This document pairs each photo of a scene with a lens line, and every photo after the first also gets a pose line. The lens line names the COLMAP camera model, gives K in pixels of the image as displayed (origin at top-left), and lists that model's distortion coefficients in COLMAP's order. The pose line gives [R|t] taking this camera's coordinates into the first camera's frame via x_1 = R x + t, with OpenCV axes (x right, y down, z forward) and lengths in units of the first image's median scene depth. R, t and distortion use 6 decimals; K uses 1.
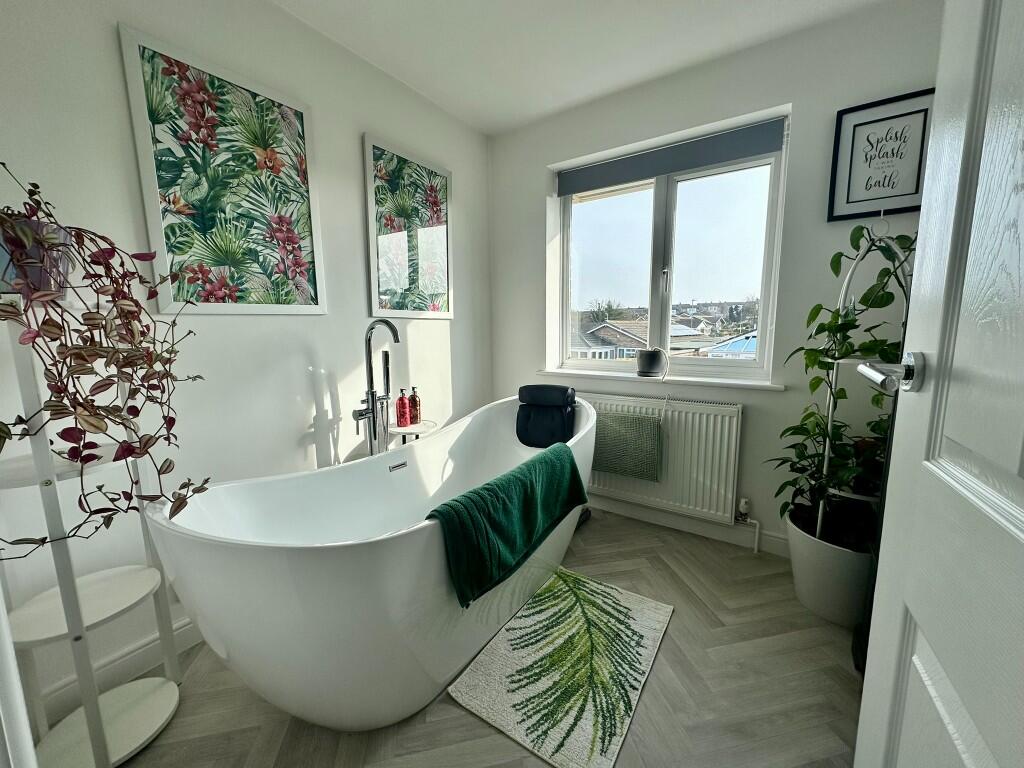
lens RADIAL K [[408.2, 0, 504.7], [0, 408.2, 384.2], [0, 0, 1]] dist [-0.002876, 0.000630]
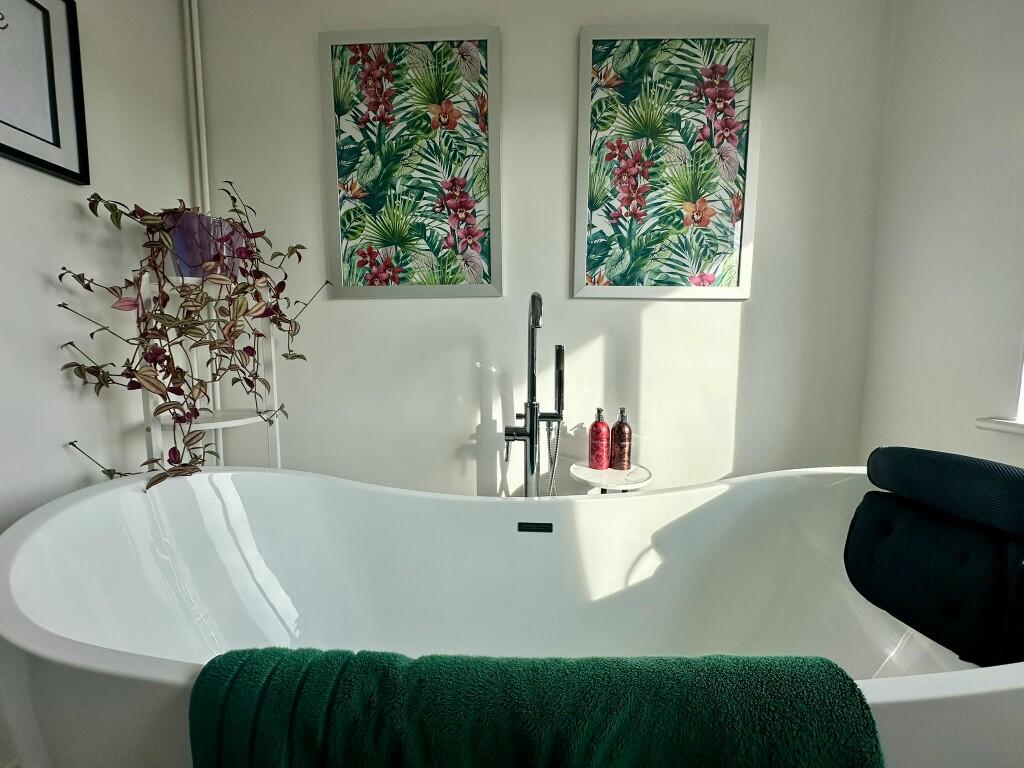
lens RADIAL K [[408.2, 0, 513.7], [0, 408.2, 384.4], [0, 0, 1]] dist [-0.002876, 0.000630]
pose [[0.547422, 0.085580, -0.832469, 0.241903], [-0.126203, 0.991823, 0.018973, -0.025416], [0.827286, 0.094674, 0.553747, 0.658702]]
